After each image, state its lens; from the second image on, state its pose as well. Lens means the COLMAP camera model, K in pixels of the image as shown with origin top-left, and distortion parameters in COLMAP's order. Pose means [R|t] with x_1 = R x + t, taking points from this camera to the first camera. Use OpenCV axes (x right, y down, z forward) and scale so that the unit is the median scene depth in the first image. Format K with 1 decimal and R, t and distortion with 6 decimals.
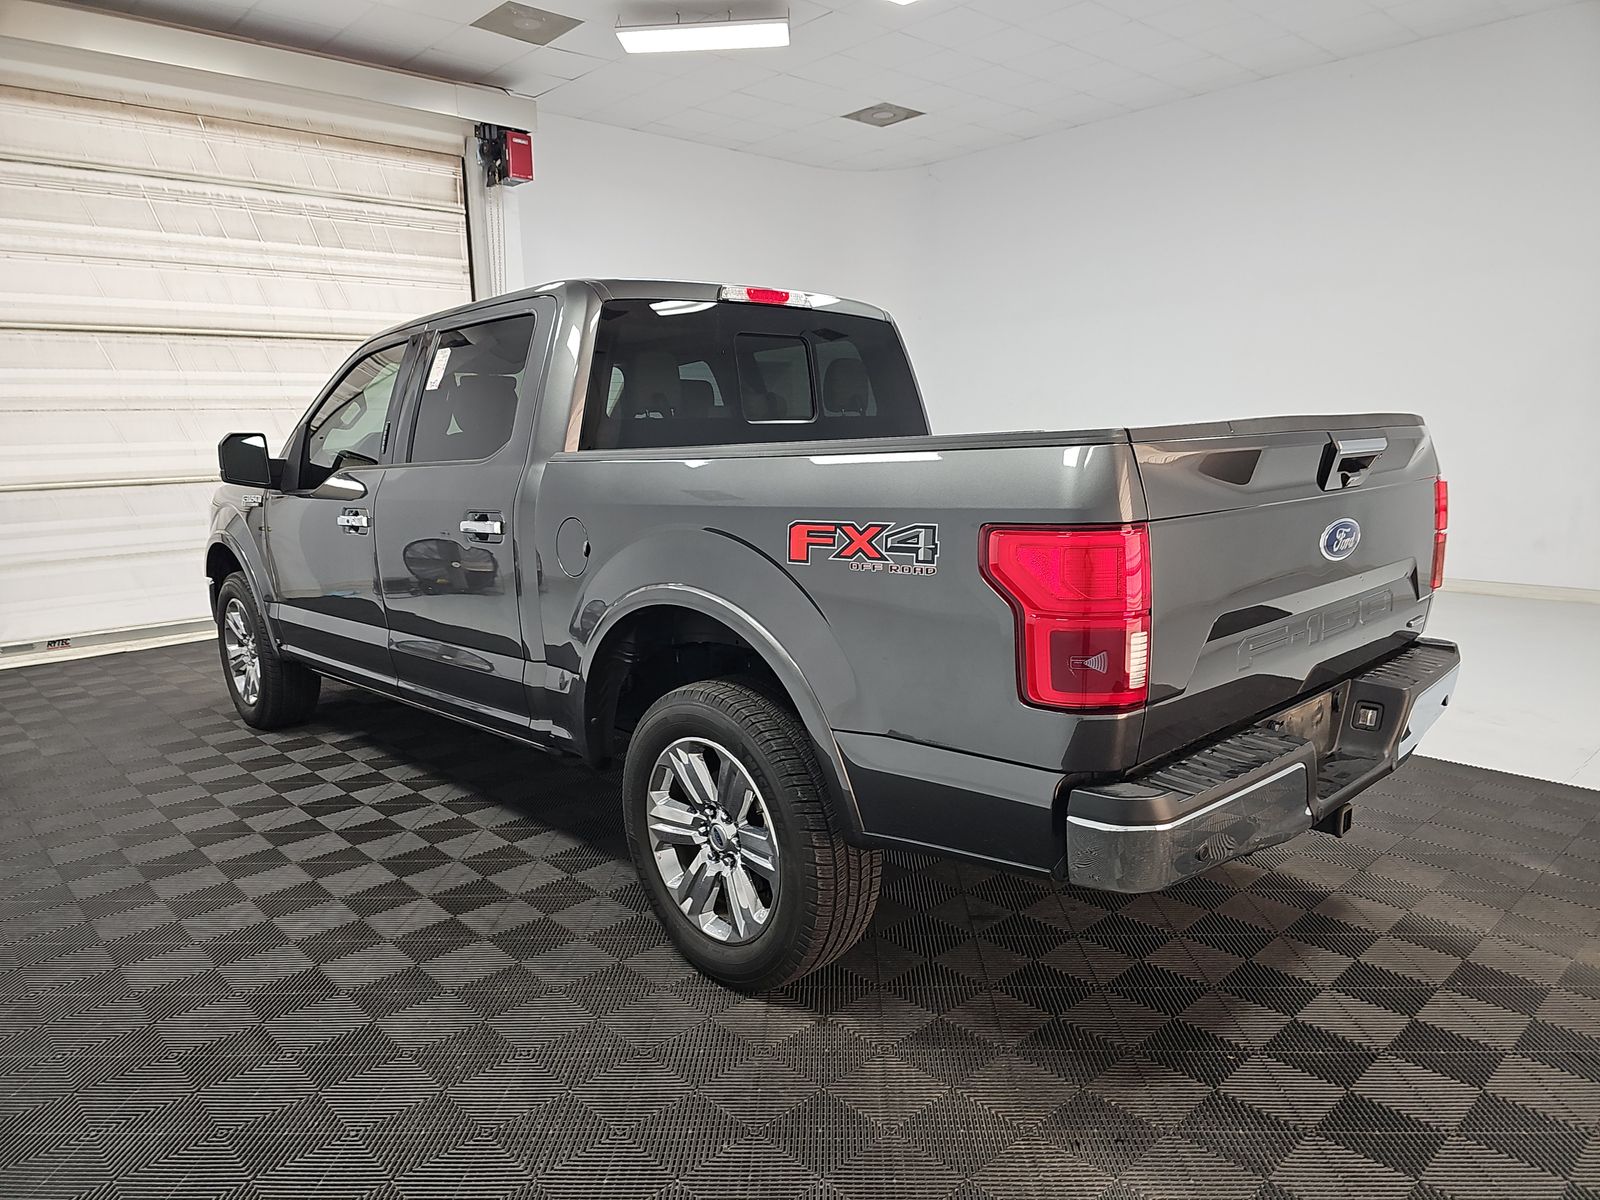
lens RADIAL K [[1072.8, 0, 805.6], [0, 1072.8, 602.5], [0, 0, 1]] dist [0.032327, -0.027952]
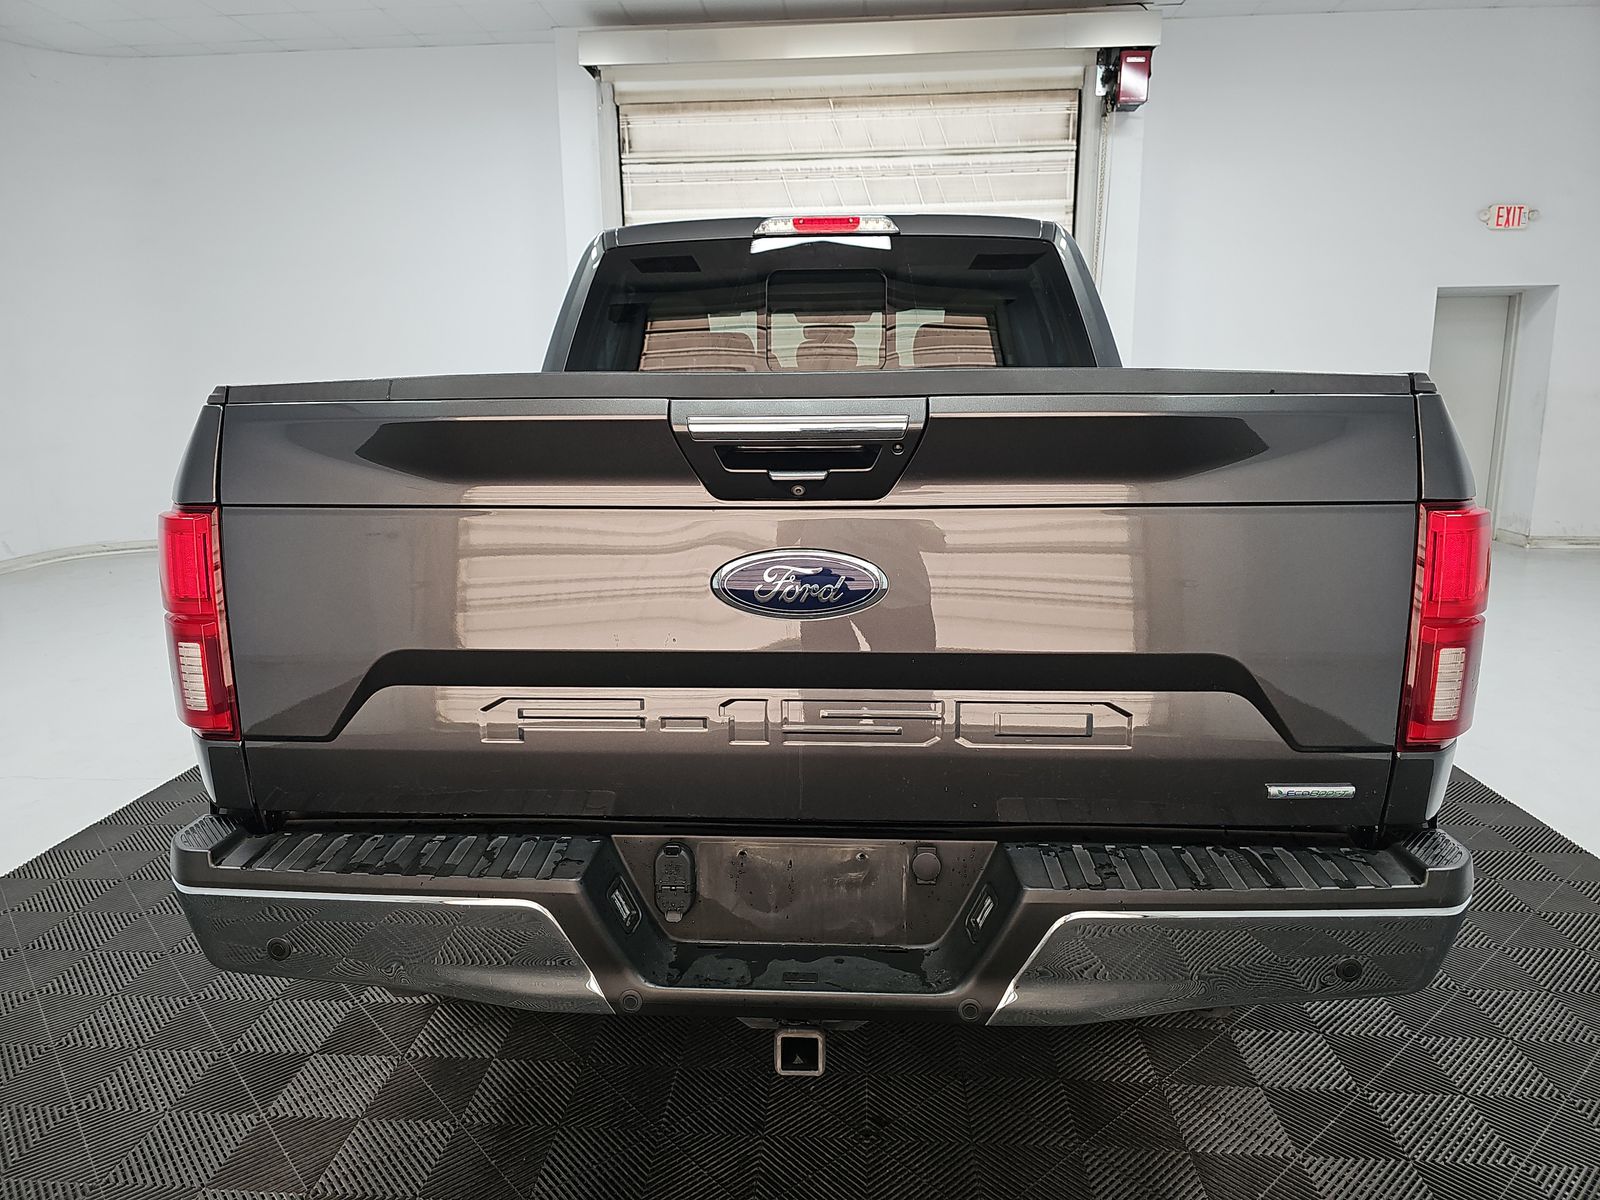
lens RADIAL K [[1072.8, 0, 792.2], [0, 1072.8, 589.0], [0, 0, 1]] dist [0.032327, -0.027952]
pose [[0.677673, 0.151824, -0.719520, 0.295136], [-0.125010, 0.987998, 0.090734, -0.034883], [0.724659, 0.028459, 0.688519, 0.192034]]
